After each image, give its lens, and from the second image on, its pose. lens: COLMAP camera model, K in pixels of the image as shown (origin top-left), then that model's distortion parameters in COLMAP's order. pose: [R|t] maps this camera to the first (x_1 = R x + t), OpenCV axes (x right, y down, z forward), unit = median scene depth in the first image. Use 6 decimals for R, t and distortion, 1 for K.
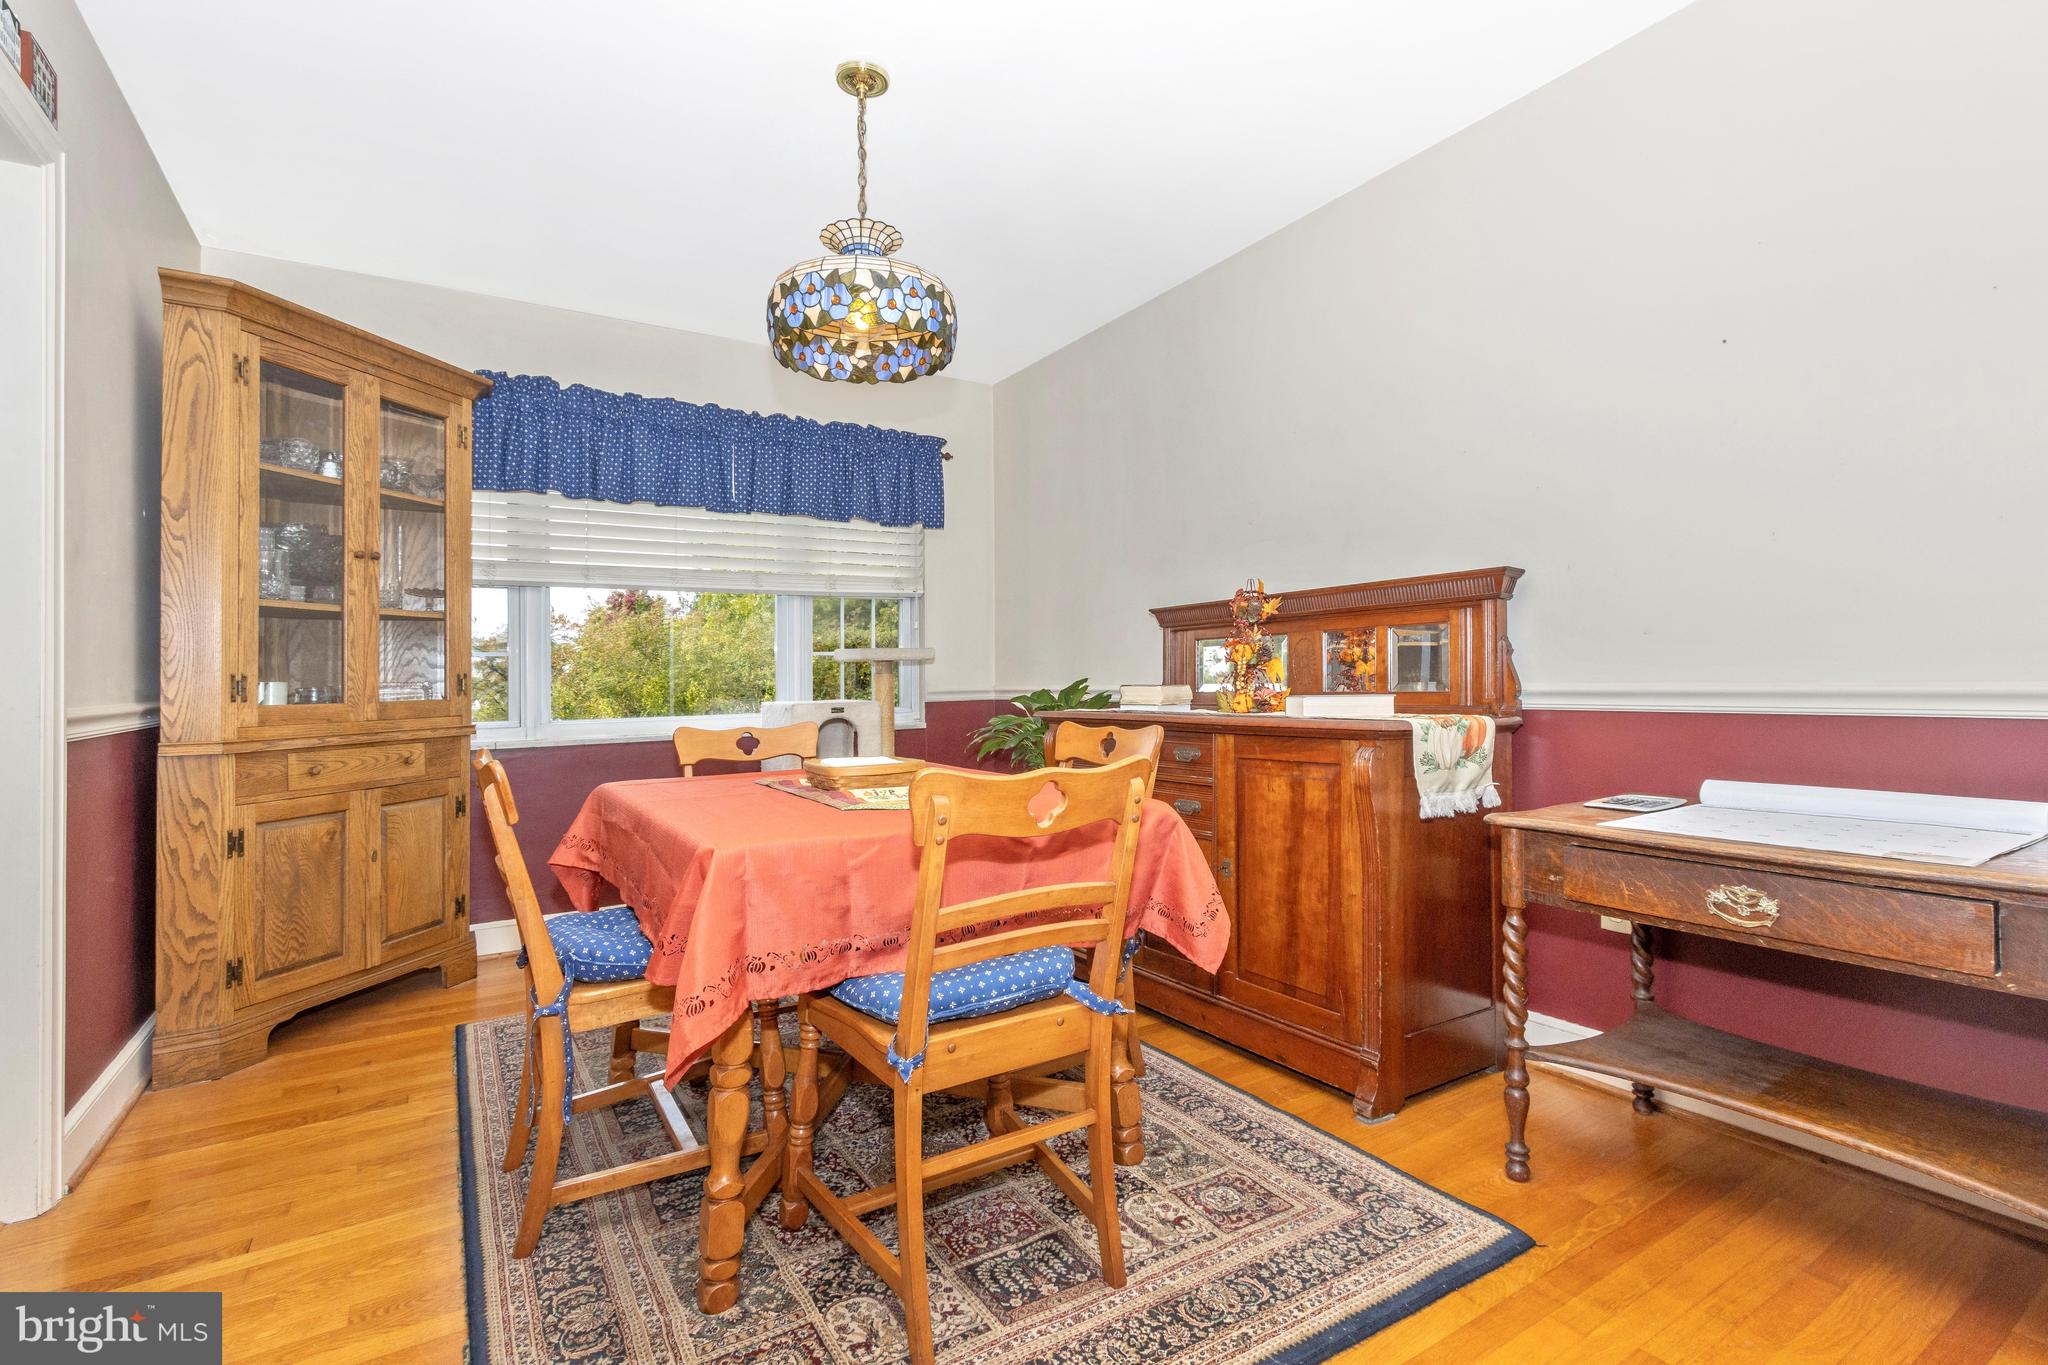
lens RADIAL K [[951.9, 0, 1018.3], [0, 951.9, 673.8], [0, 0, 1]] dist [-0.001978, 0.000391]
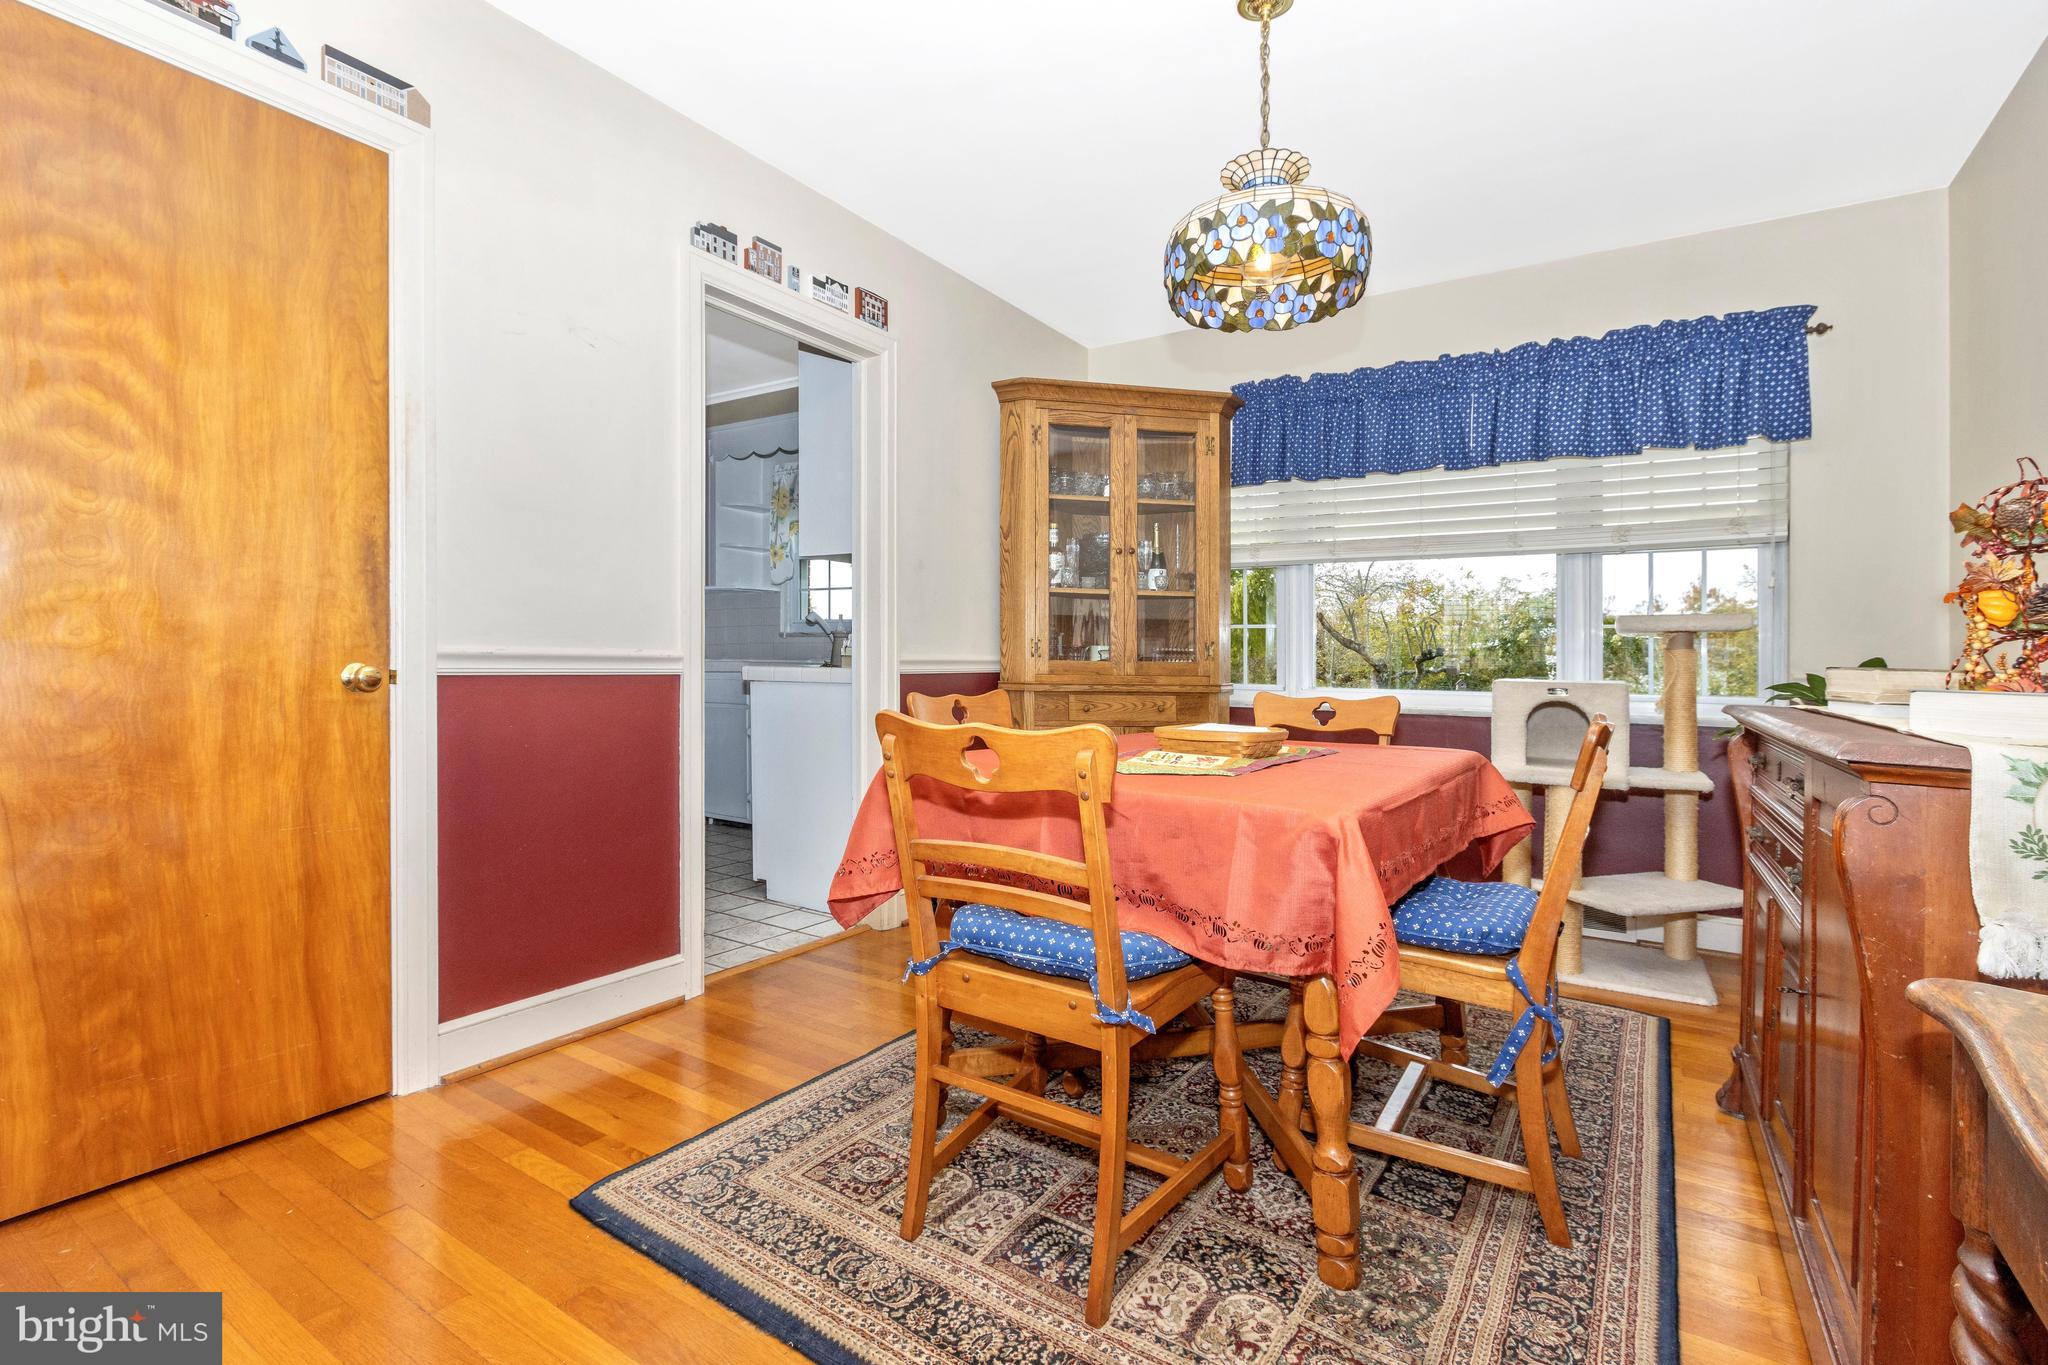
lens RADIAL K [[951.9, 0, 1009.3], [0, 951.9, 665.9], [0, 0, 1]] dist [-0.001978, 0.000391]
pose [[0.404764, 0.029895, -0.913932, 0.484558], [-0.019417, 0.999521, 0.024095, 0.007437], [0.914215, 0.007993, 0.405151, 0.318026]]
